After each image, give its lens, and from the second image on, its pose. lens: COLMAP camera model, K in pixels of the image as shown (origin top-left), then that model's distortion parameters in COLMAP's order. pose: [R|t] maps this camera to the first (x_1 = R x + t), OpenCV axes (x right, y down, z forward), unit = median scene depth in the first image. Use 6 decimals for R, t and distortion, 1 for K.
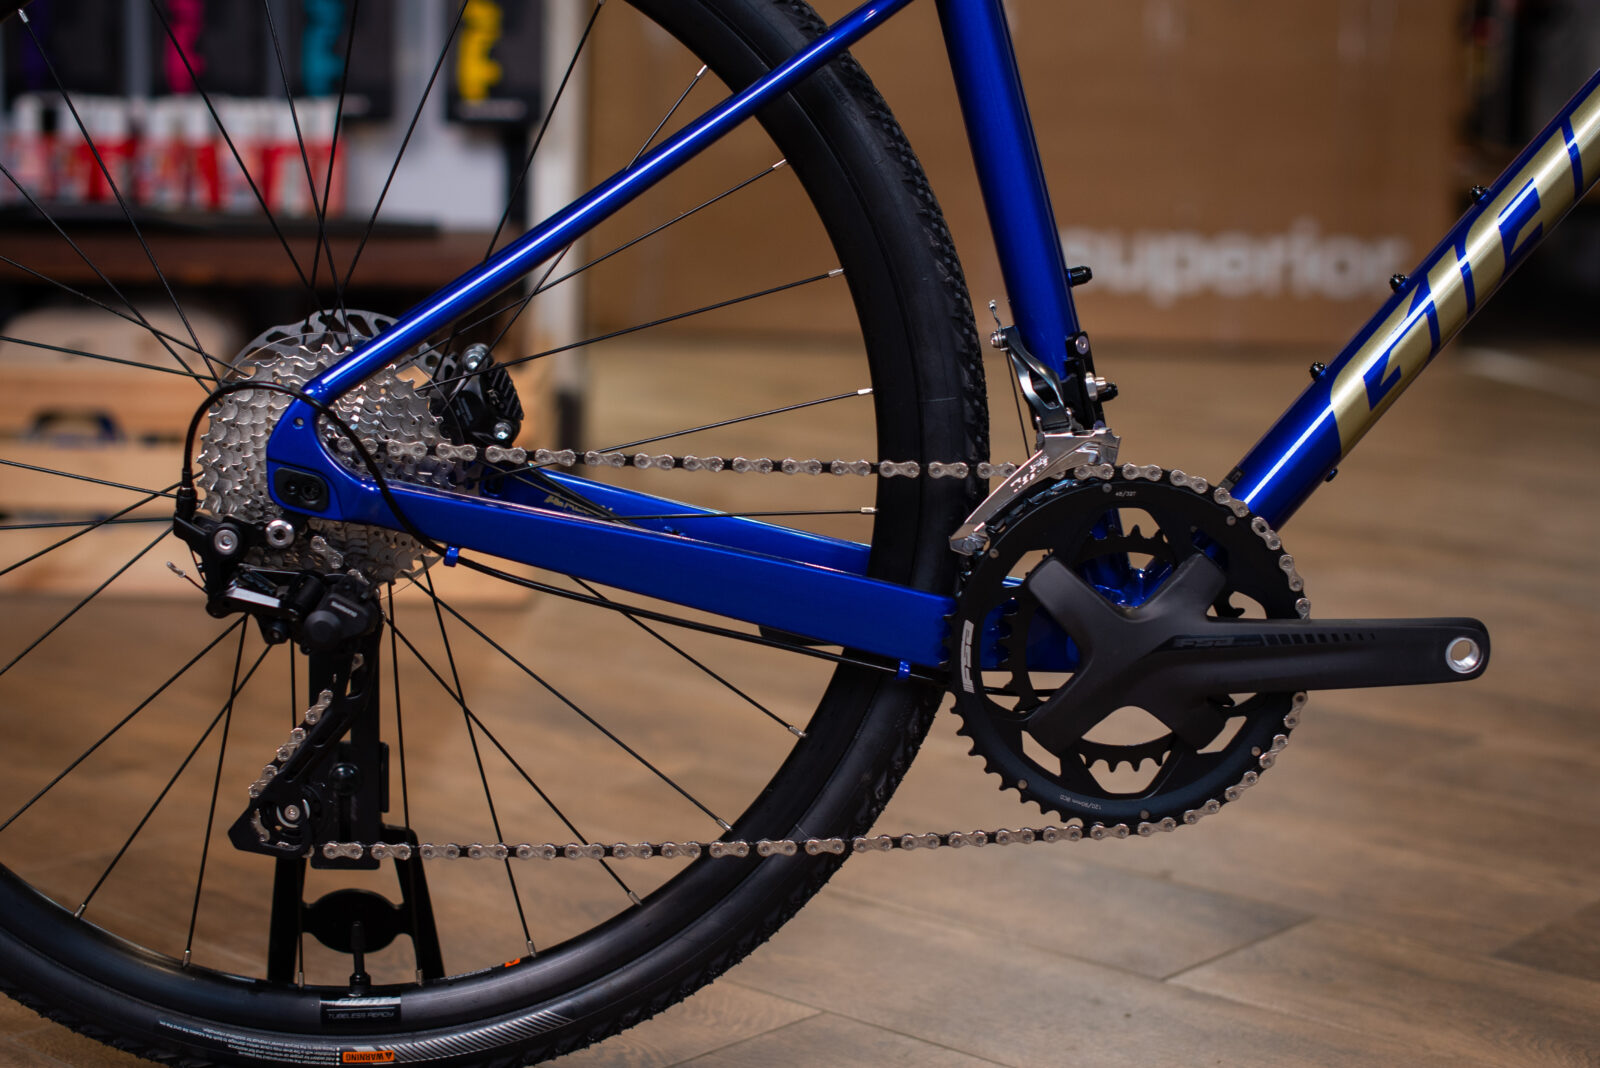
lens RADIAL K [[3224.2, 0, 801.1], [0, 3224.2, 593.4], [0, 0, 1]] dist [-0.037267, -0.338824]
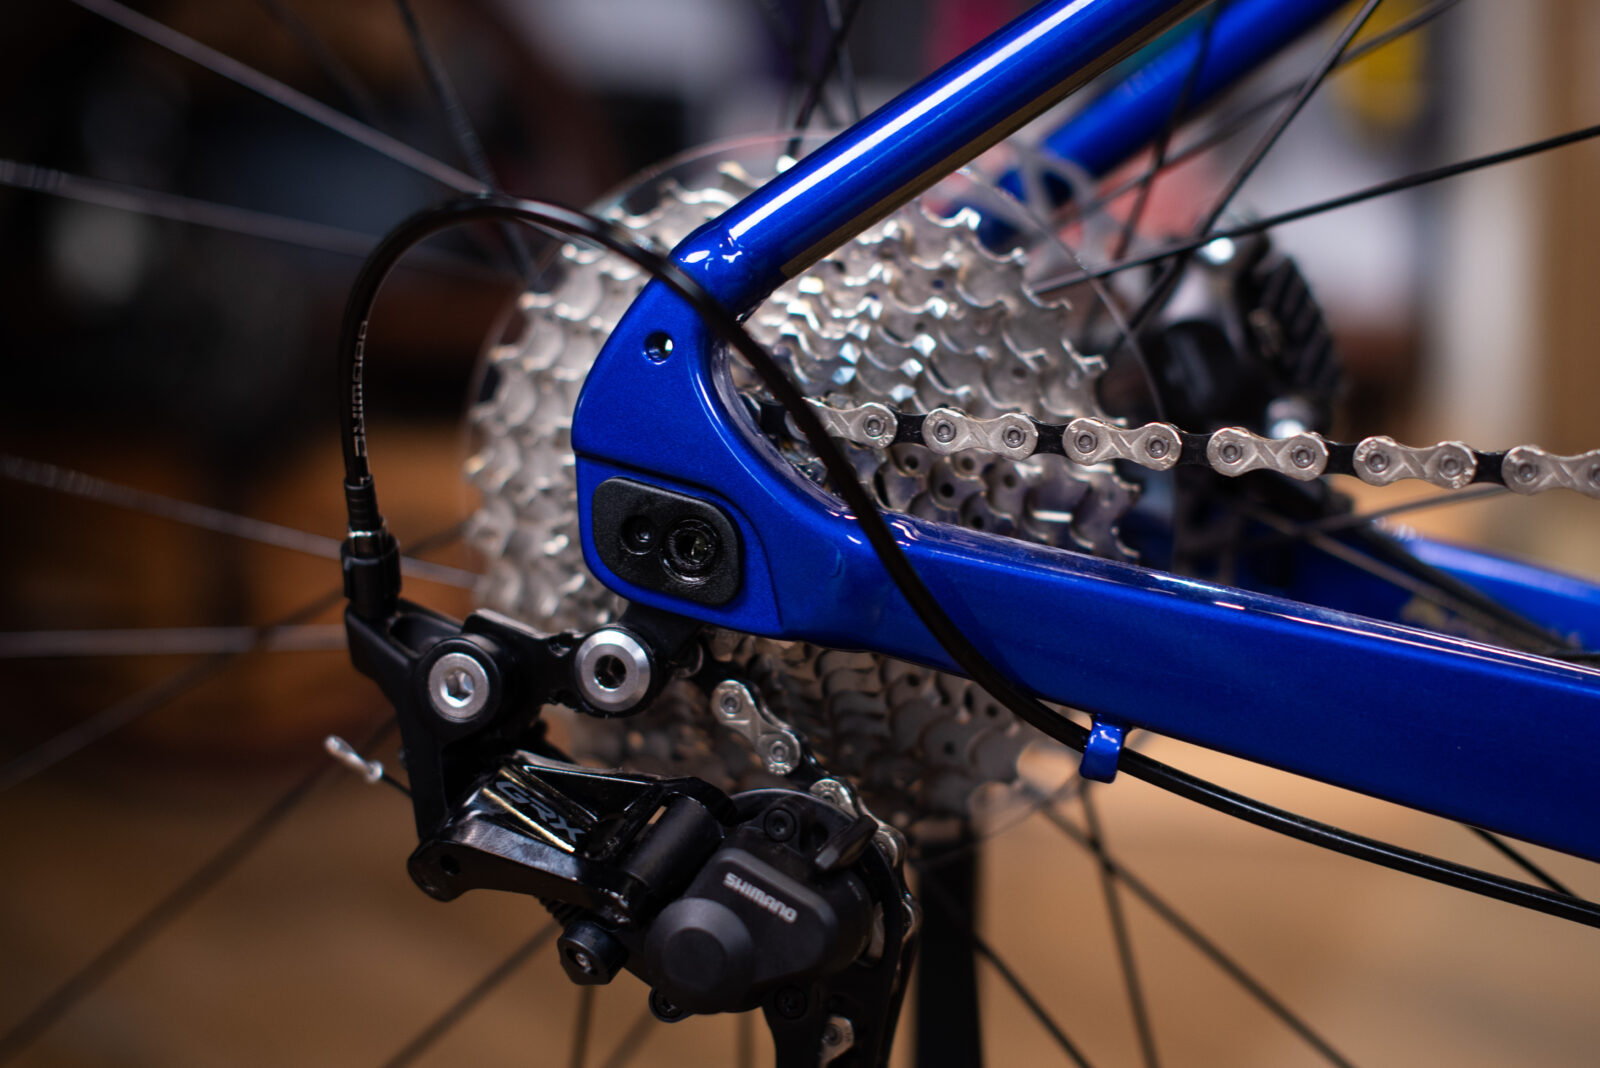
lens RADIAL K [[3224.2, 0, 801.1], [0, 3224.2, 593.4], [0, 0, 1]] dist [-0.037267, -0.338824]
pose [[0.958586, 0.021550, -0.283987, -0.041474], [-0.038624, 0.997758, -0.054662, -0.008120], [0.282172, 0.063367, 0.957269, 0.648209]]
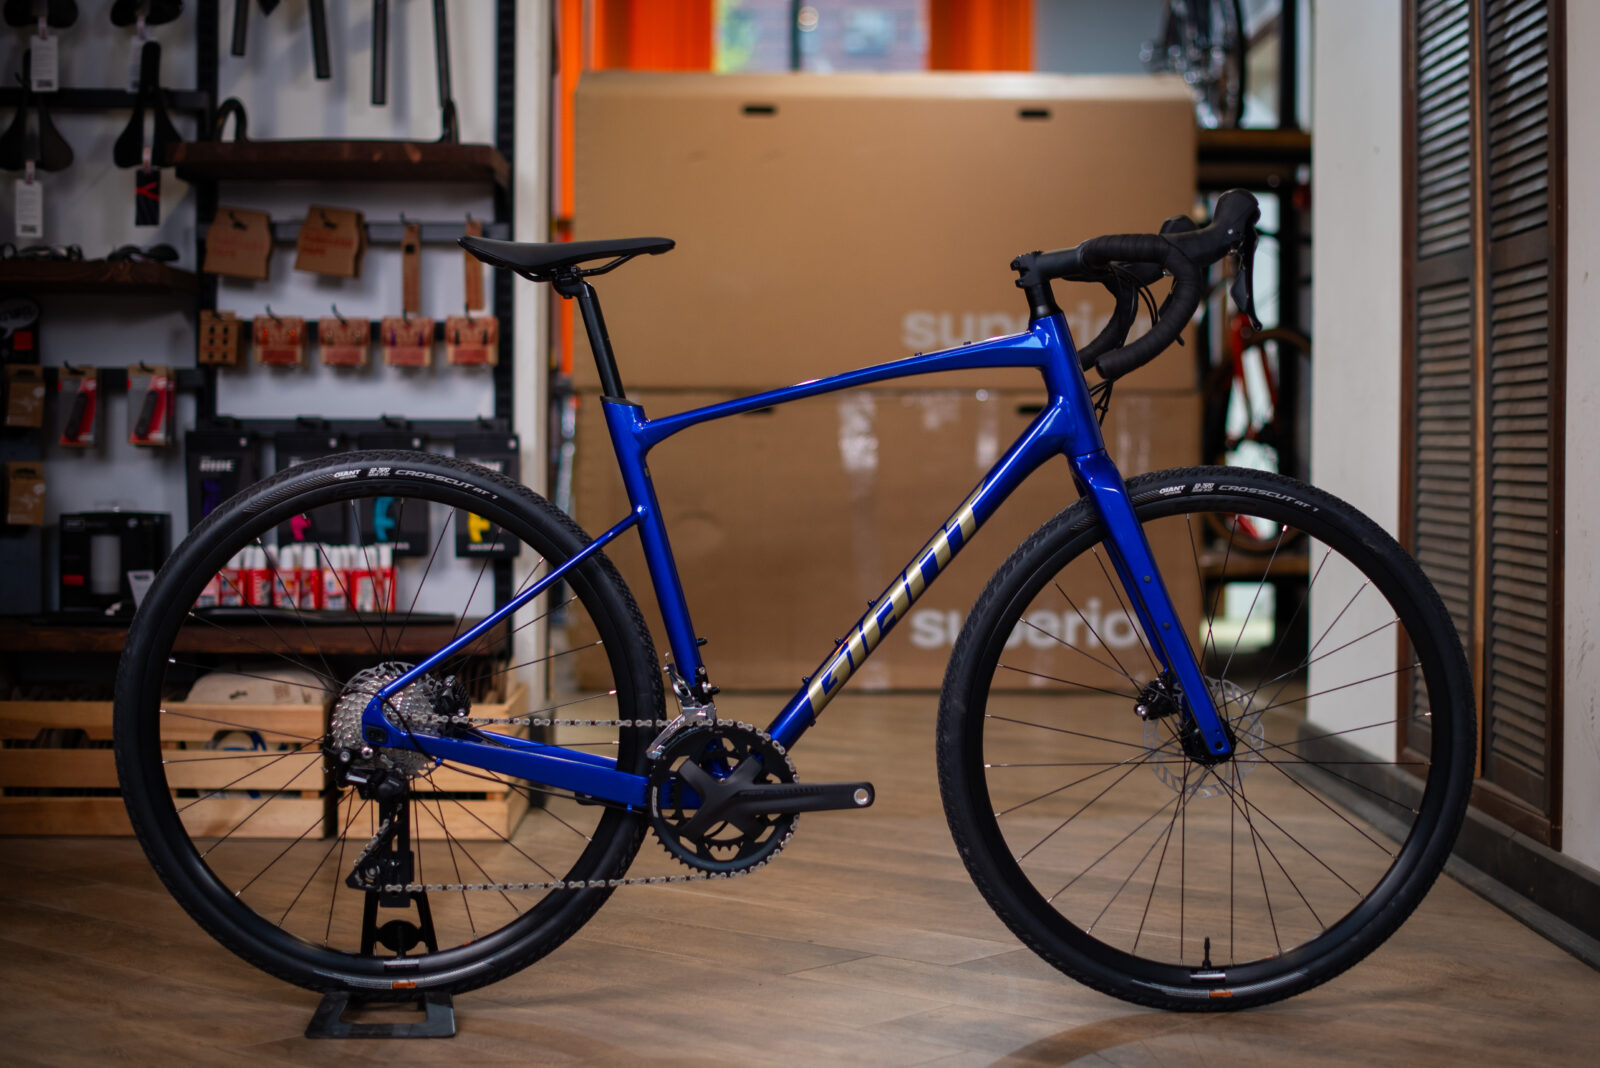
lens RADIAL K [[3224.2, 0, 801.1], [0, 3224.2, 593.4], [0, 0, 1]] dist [-0.037267, -0.338824]
pose [[0.999680, -0.017927, -0.017821, 0.203730], [0.015786, 0.993387, -0.113727, 0.138394], [0.019742, 0.113409, 0.993352, -1.373223]]
